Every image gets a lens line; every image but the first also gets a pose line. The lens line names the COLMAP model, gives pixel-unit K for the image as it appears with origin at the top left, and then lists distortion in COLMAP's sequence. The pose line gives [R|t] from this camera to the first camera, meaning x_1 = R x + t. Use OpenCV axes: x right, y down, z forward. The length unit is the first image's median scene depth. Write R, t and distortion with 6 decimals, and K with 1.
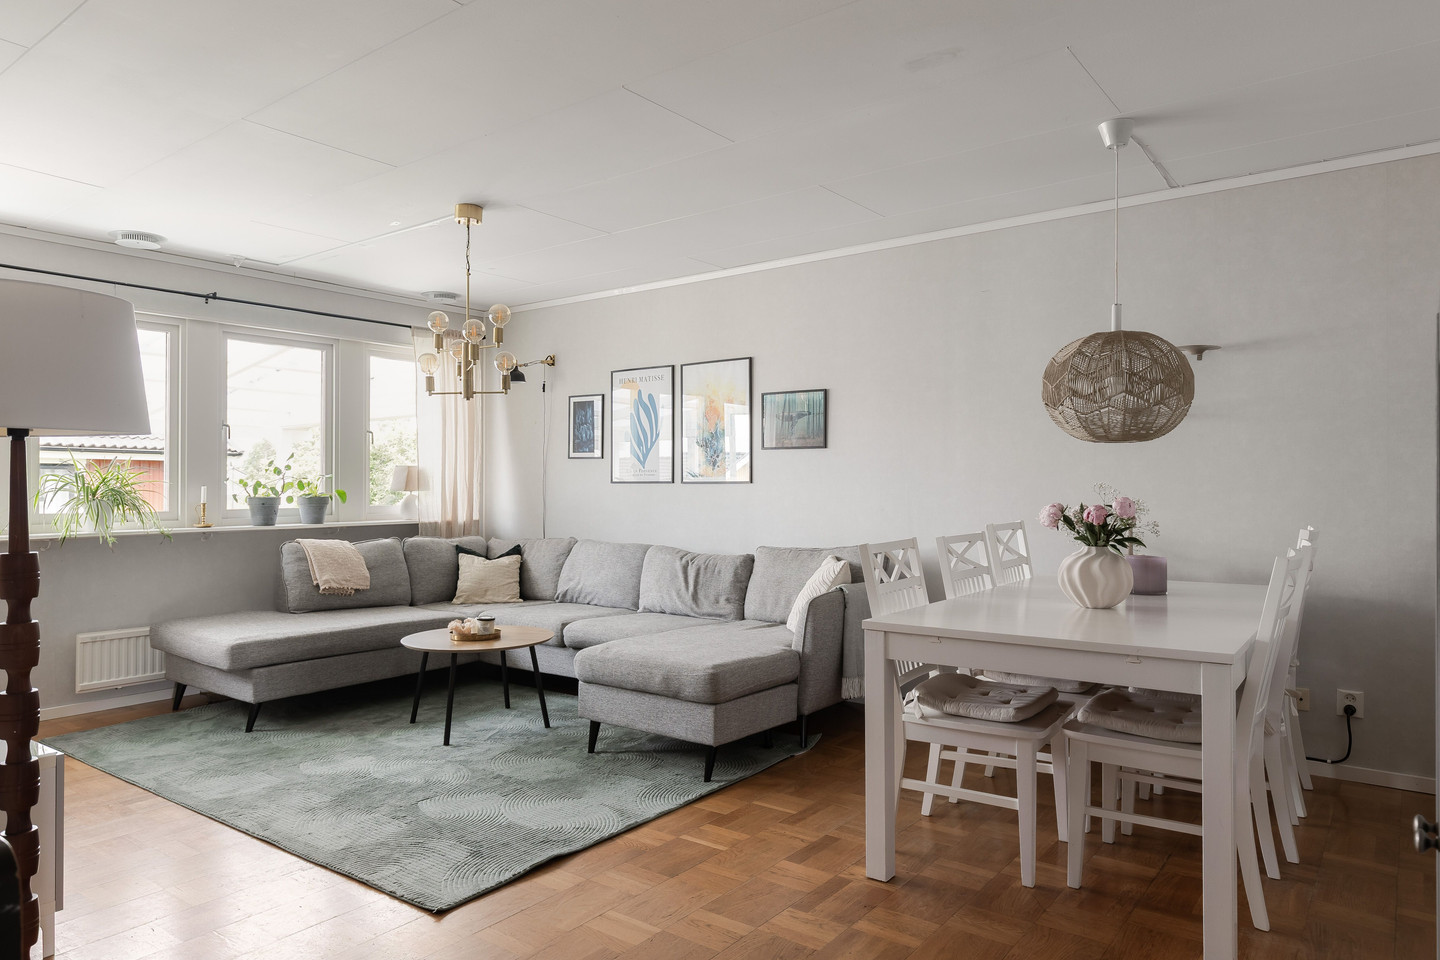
lens RADIAL K [[930.7, 0, 725.5], [0, 930.7, 477.2], [0, 0, 1]] dist [0.003984, -0.000270]
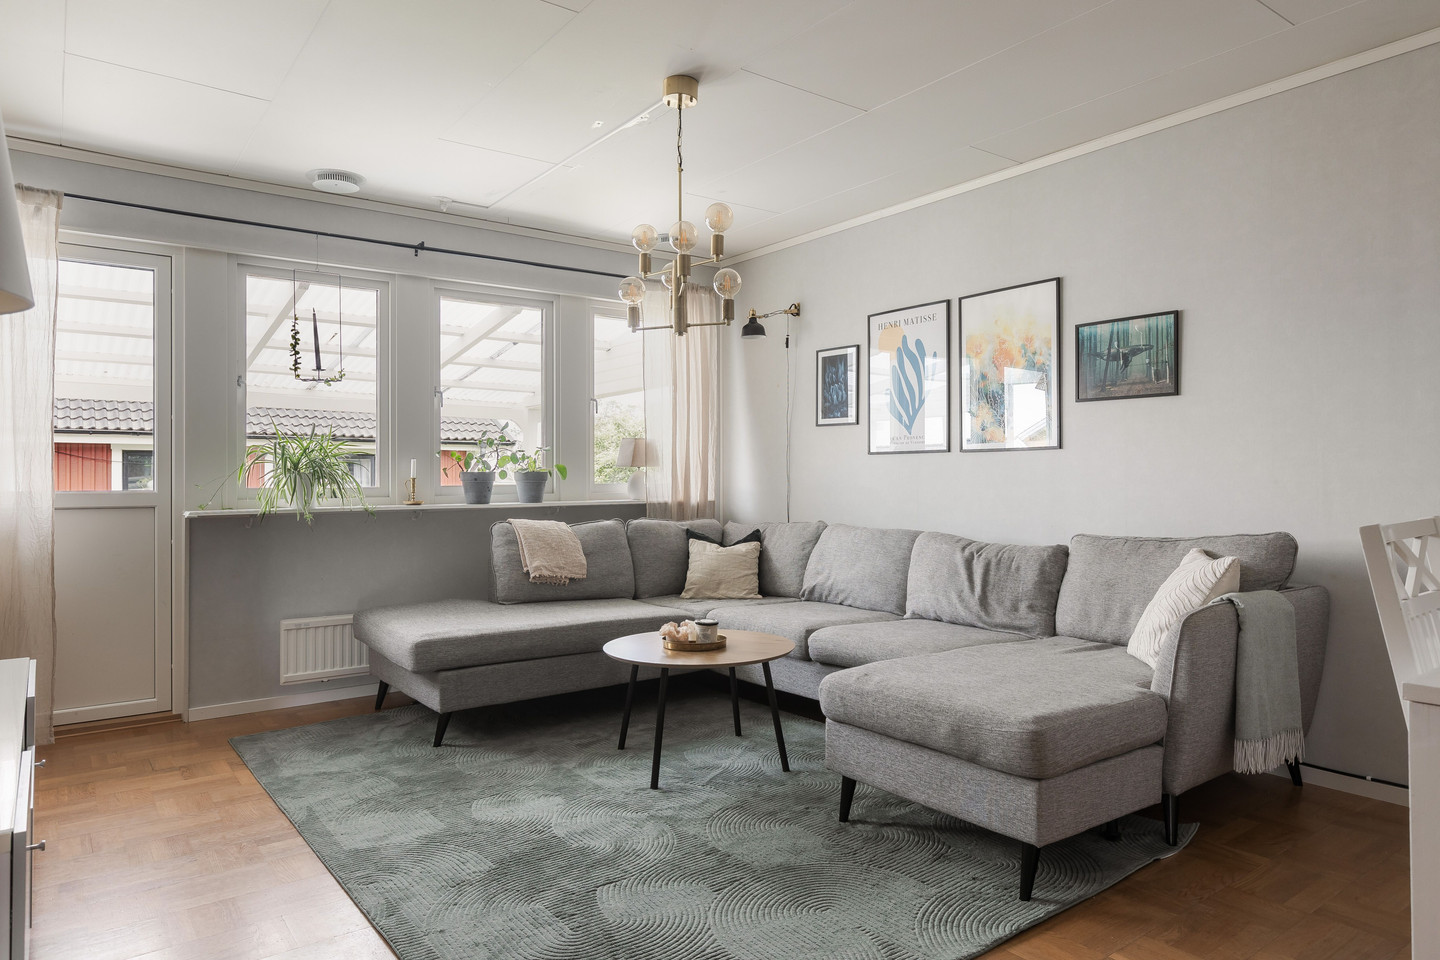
lens RADIAL K [[930.7, 0, 725.5], [0, 930.7, 477.2], [0, 0, 1]] dist [0.003984, -0.000270]
pose [[0.963107, -0.002716, -0.269105, -0.031591], [0.005441, 0.999941, 0.009380, 0.022219], [0.269063, -0.010498, 0.963065, 0.236892]]
